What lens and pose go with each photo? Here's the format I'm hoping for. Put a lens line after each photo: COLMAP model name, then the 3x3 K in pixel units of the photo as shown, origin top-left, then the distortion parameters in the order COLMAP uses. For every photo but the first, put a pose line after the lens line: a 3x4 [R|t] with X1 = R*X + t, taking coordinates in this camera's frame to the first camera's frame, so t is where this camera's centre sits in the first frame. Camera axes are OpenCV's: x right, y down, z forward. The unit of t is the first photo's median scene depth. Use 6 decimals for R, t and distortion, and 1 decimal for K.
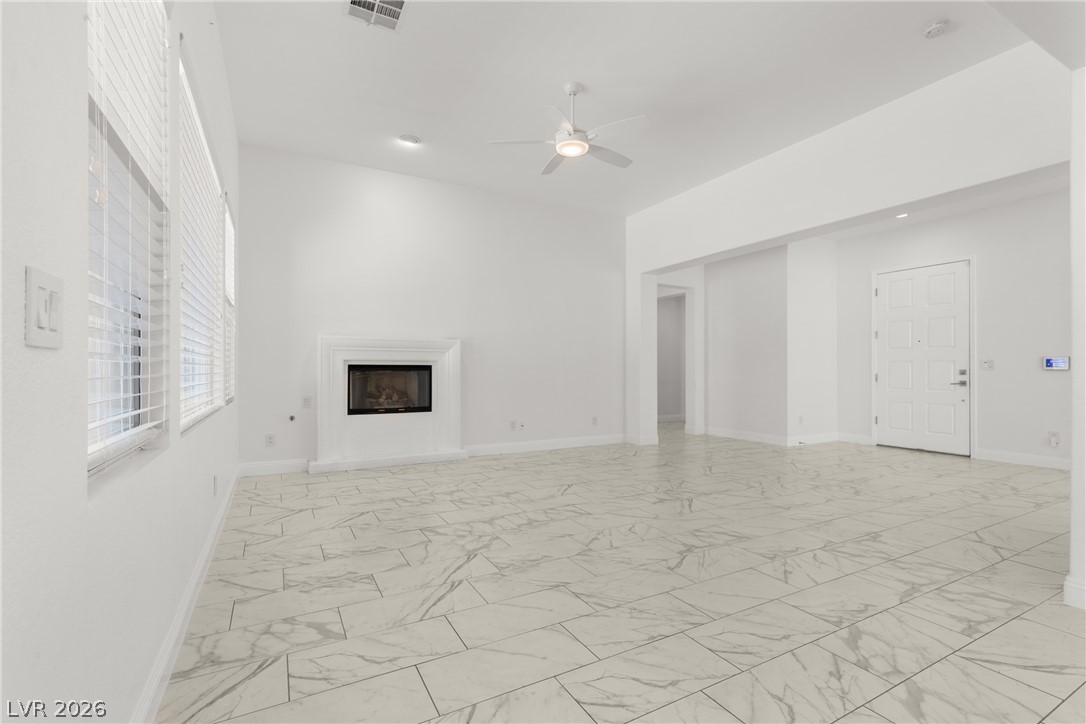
lens RADIAL K [[487.0, 0, 544.0], [0, 487.0, 355.9], [0, 0, 1]] dist [0.010229, -0.002663]
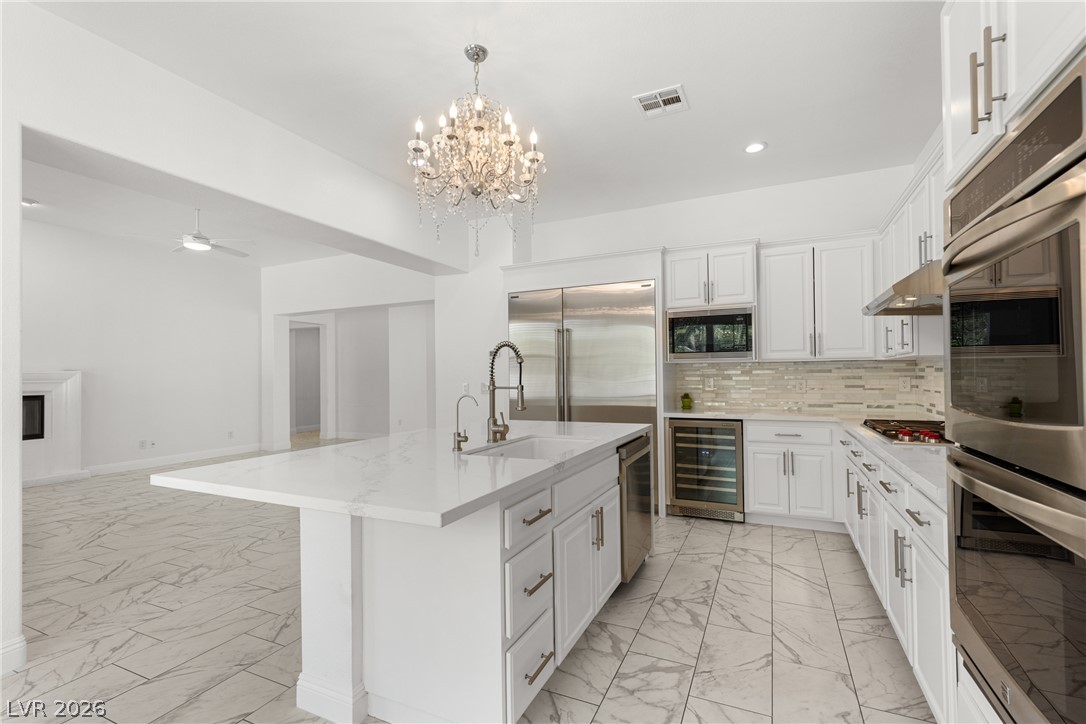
lens RADIAL K [[487.0, 0, 545.7], [0, 487.0, 366.7], [0, 0, 1]] dist [0.010229, -0.002663]
pose [[0.807180, -0.000107, 0.590306, 0.039316], [-0.002703, 0.999989, 0.003877, -0.086830], [-0.590300, -0.004725, 0.807170, -0.904731]]
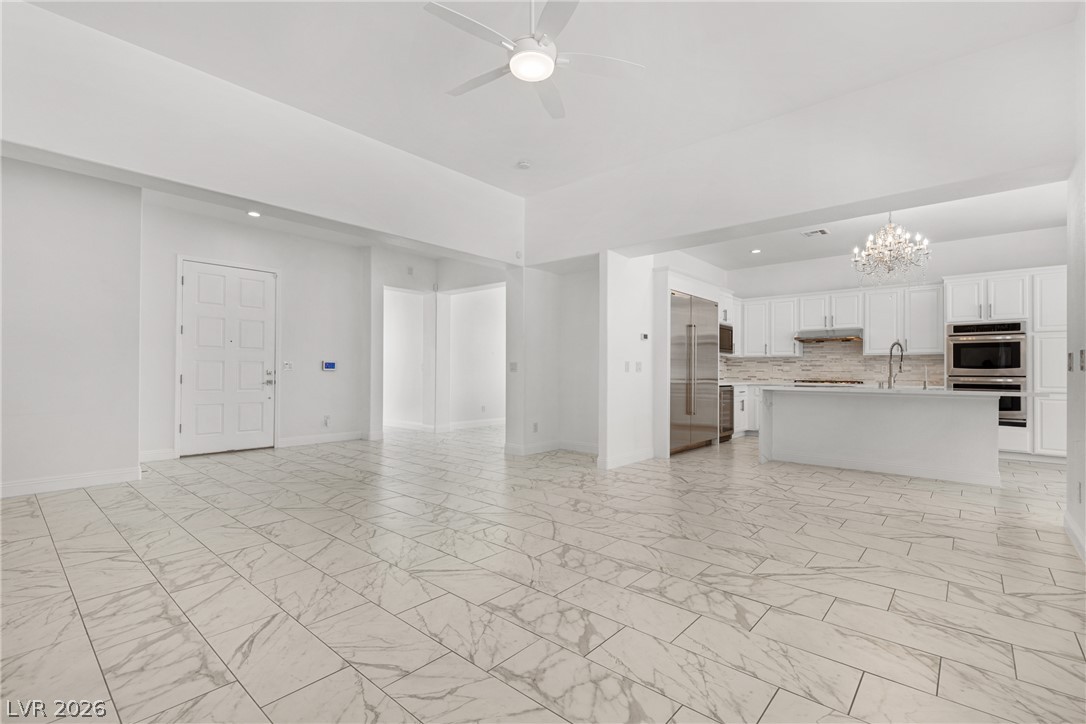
lens RADIAL K [[487.0, 0, 544.9], [0, 487.0, 367.0], [0, 0, 1]] dist [0.010229, -0.002663]
pose [[-0.341070, 0.007994, 0.940004, -0.734108], [-0.034262, 0.999194, -0.020929, 0.041065], [-0.939413, -0.039345, -0.340521, 1.433052]]
